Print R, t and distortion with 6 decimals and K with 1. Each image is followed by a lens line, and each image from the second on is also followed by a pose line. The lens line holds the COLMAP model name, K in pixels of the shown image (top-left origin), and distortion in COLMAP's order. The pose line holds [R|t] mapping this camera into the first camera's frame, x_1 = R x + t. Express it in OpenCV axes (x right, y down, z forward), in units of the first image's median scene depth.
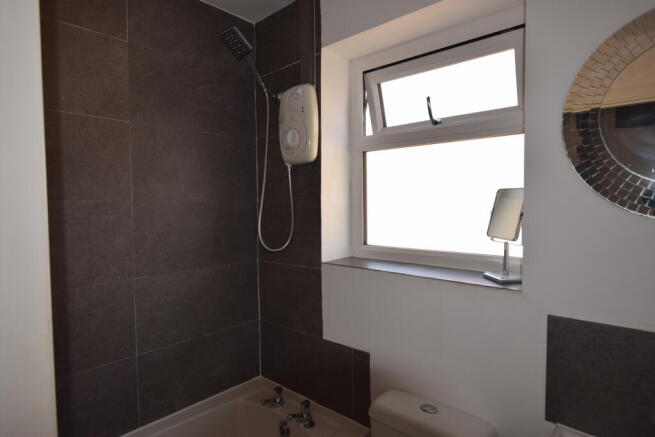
lens RADIAL K [[368.2, 0, 328.7], [0, 368.2, 220.4], [0, 0, 1]] dist [-0.018312, 0.000357]
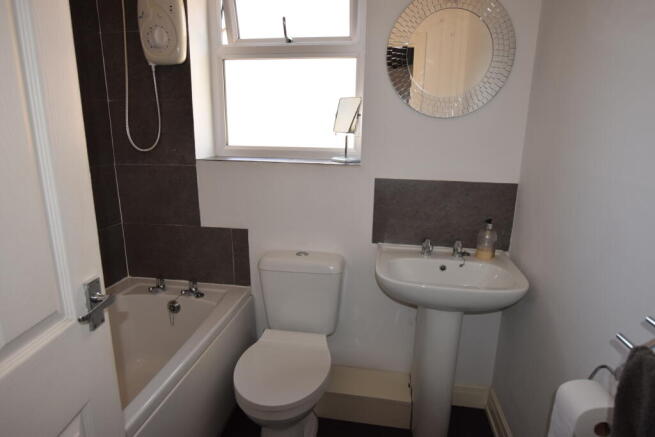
lens RADIAL K [[368.2, 0, 327.2], [0, 368.2, 217.4], [0, 0, 1]] dist [-0.018312, 0.000357]
pose [[0.843380, -0.103435, 0.527268, -0.288723], [0.002927, 0.982166, 0.187991, 0.078742], [-0.537310, -0.157005, 0.828642, -0.165955]]
